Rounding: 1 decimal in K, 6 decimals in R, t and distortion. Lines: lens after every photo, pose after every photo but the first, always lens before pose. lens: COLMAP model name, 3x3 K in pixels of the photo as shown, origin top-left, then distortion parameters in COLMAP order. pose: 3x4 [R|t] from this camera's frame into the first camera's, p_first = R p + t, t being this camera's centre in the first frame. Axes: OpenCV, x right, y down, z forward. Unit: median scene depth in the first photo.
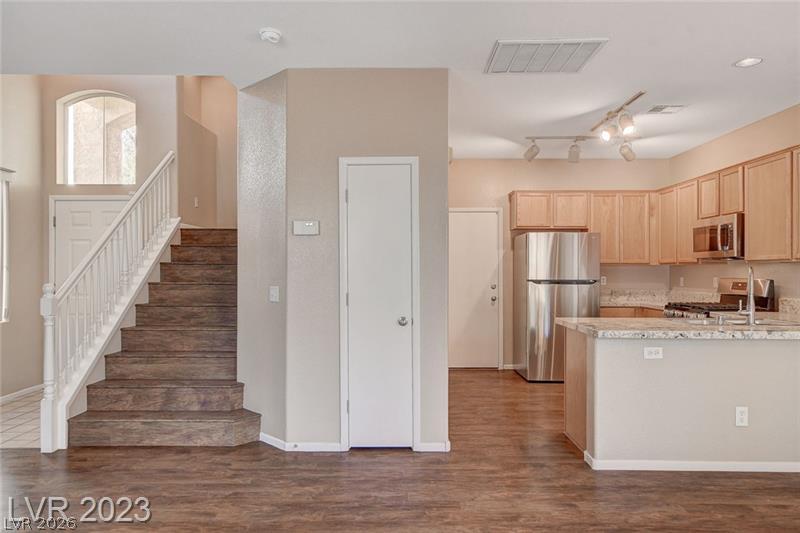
lens RADIAL K [[543.8, 0, 400.9], [0, 543.8, 268.6], [0, 0, 1]] dist [0.015850, 0.002900]
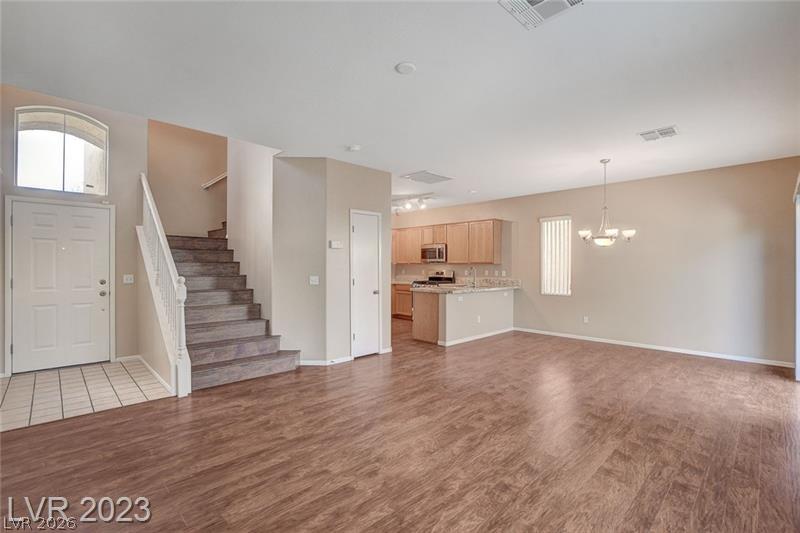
lens RADIAL K [[364.7, 0, 400.0], [0, 364.7, 266.5], [0, 0, 1]] dist [-0.014822, -0.000020]
pose [[0.713524, 0.002046, 0.700628, -0.688542], [-0.005269, 0.999983, 0.002446, -0.002406], [-0.700611, -0.005437, 0.713522, -0.035970]]
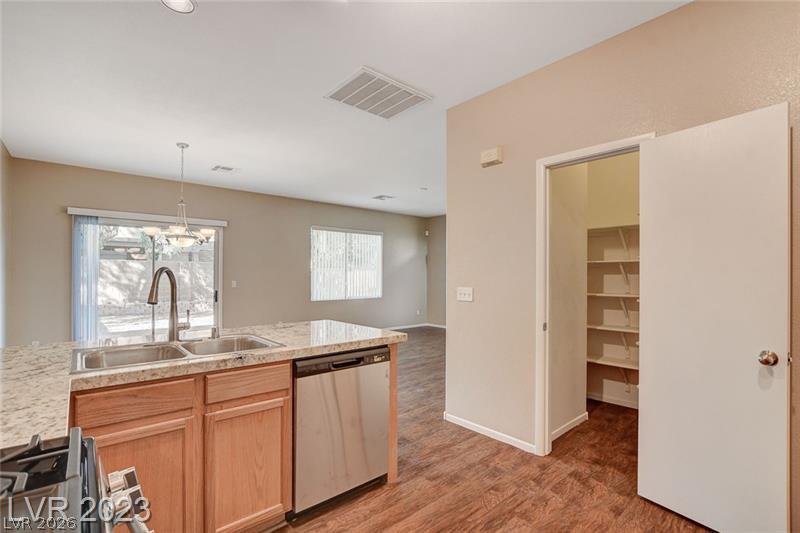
lens RADIAL K [[377.0, 0, 400.9], [0, 377.0, 275.1], [0, 0, 1]] dist [-0.002422, -0.000342]
pose [[-0.743513, -0.003749, -0.668711, 0.569751], [-0.001541, 0.999991, -0.003893, 0.006231], [0.668720, -0.001864, -0.743512, 1.212315]]
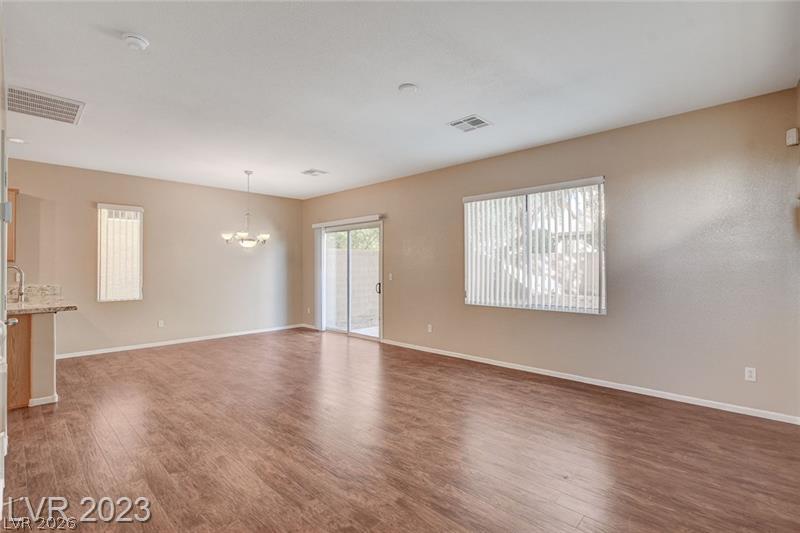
lens RADIAL K [[370.8, 0, 400.7], [0, 370.8, 262.9], [0, 0, 1]] dist [-0.016376, 0.000112]
pose [[-0.729243, 0.006859, 0.684221, -0.711788], [-0.001055, 0.999937, -0.011148, -0.000069], [-0.684254, -0.008852, -0.729190, 0.763783]]
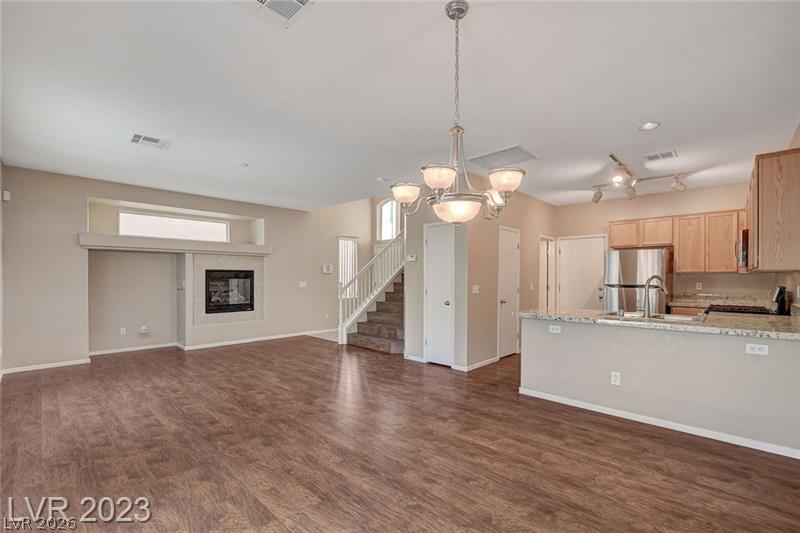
lens RADIAL K [[350.3, 0, 403.7], [0, 350.3, 277.8], [0, 0, 1]] dist [-0.012346, 0.000705]
pose [[0.731043, 0.002836, -0.682325, 0.589658], [0.000740, 0.999987, 0.004949, -0.001868], [0.682331, -0.004123, 0.731032, -0.040529]]
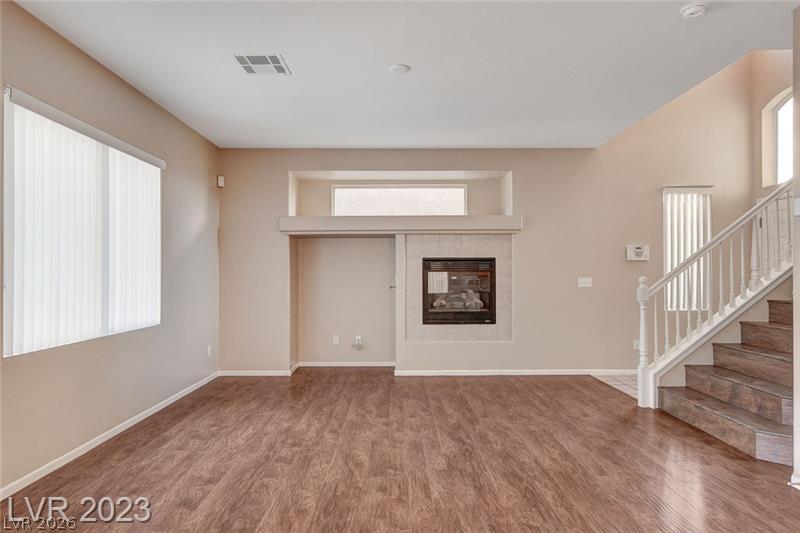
lens RADIAL K [[492.4, 0, 400.0], [0, 492.4, 266.5], [0, 0, 1]] dist [-0.003398, 0.001100]
pose [[0.013720, -0.017064, -0.999760, 0.394287], [0.007223, 0.999830, -0.016966, 0.014739], [0.999880, -0.006988, 0.013841, 0.318195]]
